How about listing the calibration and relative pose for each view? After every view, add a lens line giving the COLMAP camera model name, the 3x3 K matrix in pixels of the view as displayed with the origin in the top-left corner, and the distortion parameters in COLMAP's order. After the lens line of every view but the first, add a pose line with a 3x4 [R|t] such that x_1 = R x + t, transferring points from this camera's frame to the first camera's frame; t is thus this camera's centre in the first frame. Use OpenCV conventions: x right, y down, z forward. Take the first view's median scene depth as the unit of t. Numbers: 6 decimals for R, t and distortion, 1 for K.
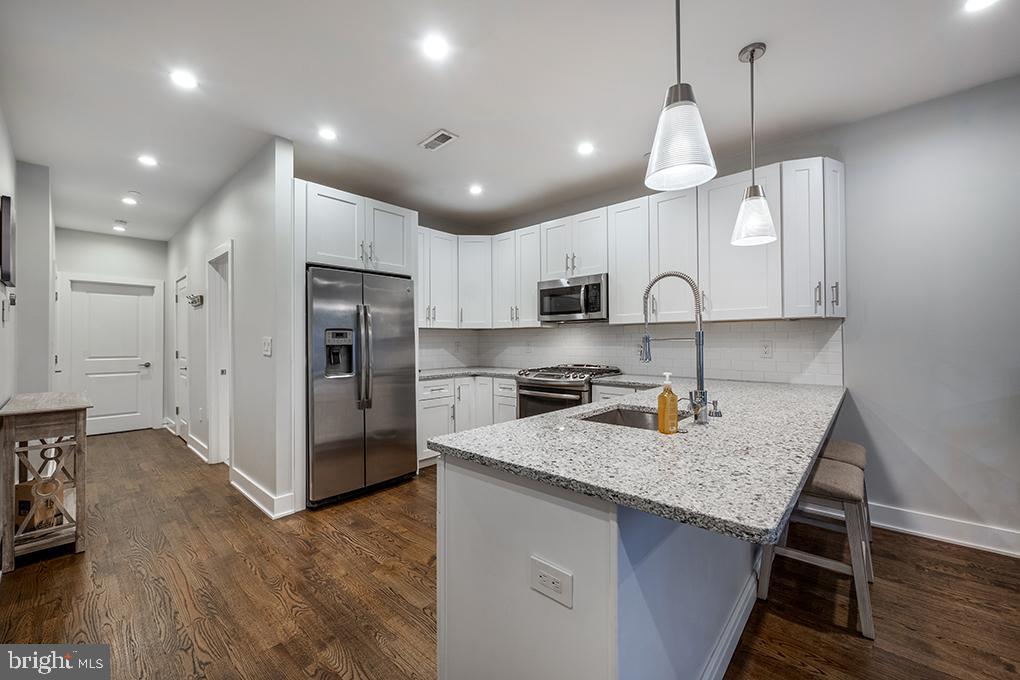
lens RADIAL K [[399.2, 0, 511.9], [0, 399.2, 337.0], [0, 0, 1]] dist [-0.005586, 0.000992]
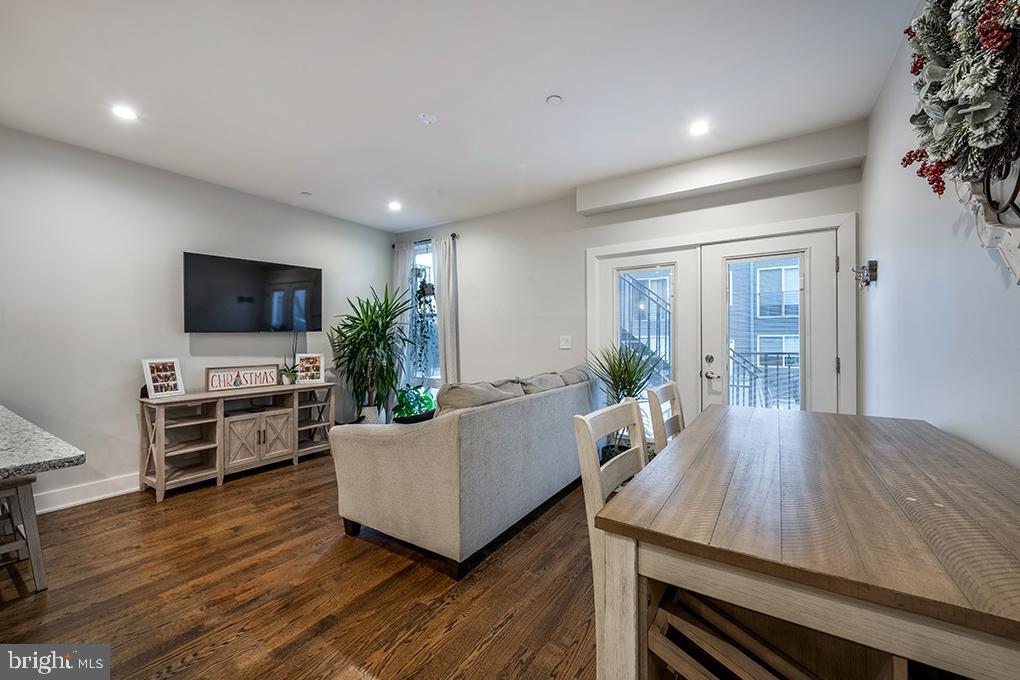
lens RADIAL K [[399.2, 0, 510.4], [0, 399.2, 336.8], [0, 0, 1]] dist [-0.005586, 0.000992]
pose [[-0.154075, 0.014757, 0.987949, -0.236187], [-0.005211, 0.999862, -0.015748, 0.000572], [-0.988045, -0.007574, -0.153977, -0.096636]]
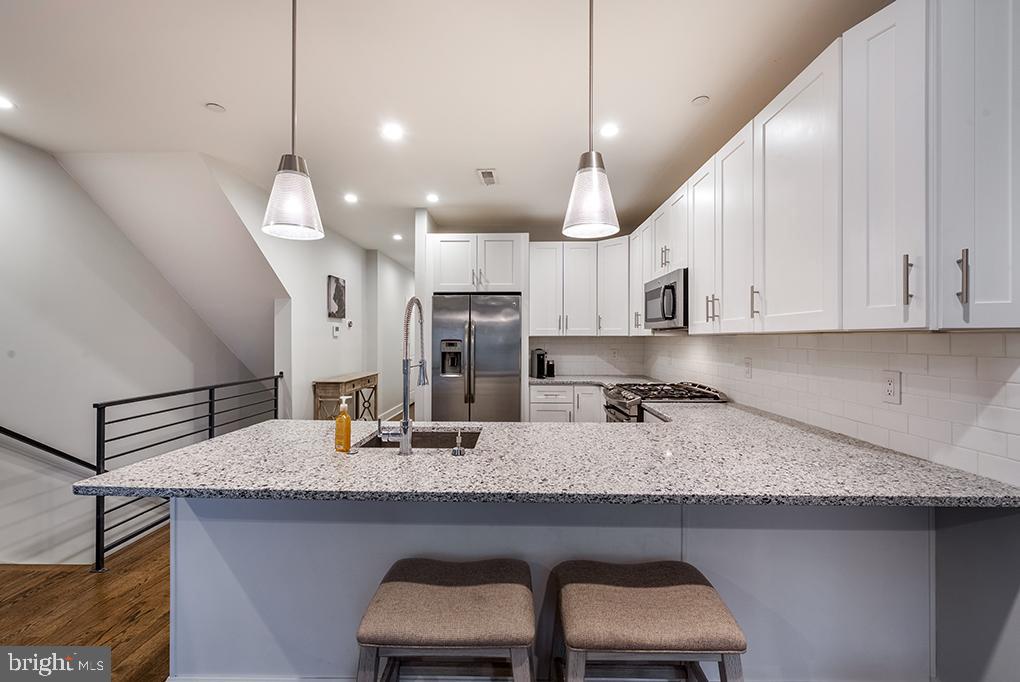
lens RADIAL K [[399.2, 0, 512.9], [0, 399.2, 338.1], [0, 0, 1]] dist [-0.005586, 0.000992]
pose [[0.657740, 0.005724, -0.753223, 0.592547], [0.001747, 0.999957, 0.009125, -0.032212], [0.753243, -0.007317, 0.657702, 0.239988]]
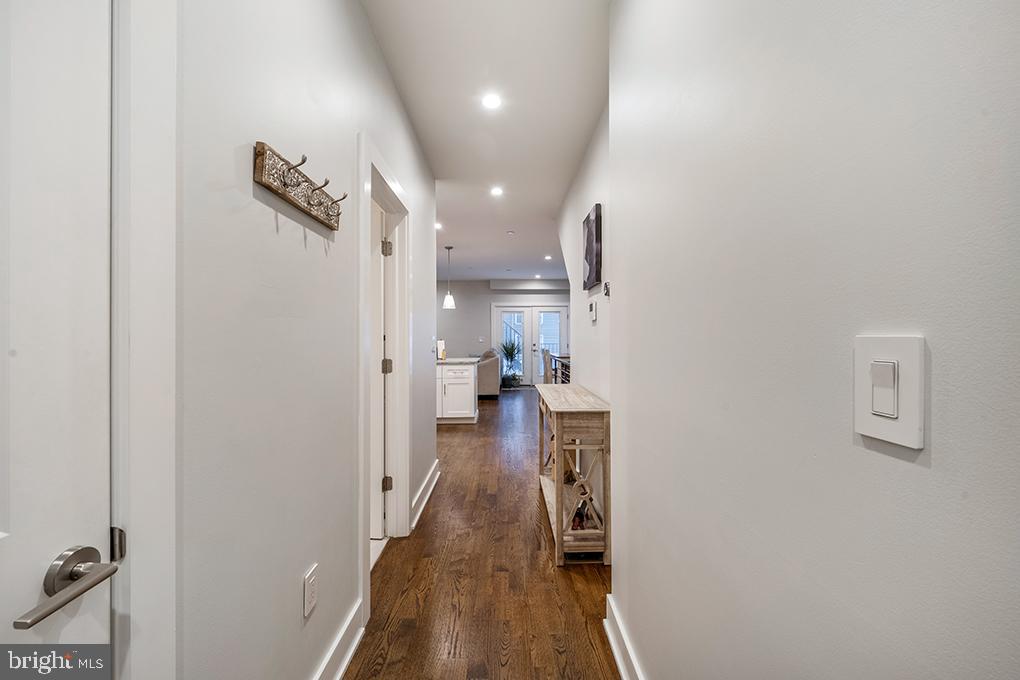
lens RADIAL K [[399.2, 0, 510.9], [0, 399.2, 337.7], [0, 0, 1]] dist [-0.005586, 0.000992]
pose [[-0.682874, 0.007589, 0.730497, -1.340060], [0.000123, 0.999947, -0.010274, 0.013945], [-0.730537, -0.006926, -0.682839, 1.361369]]
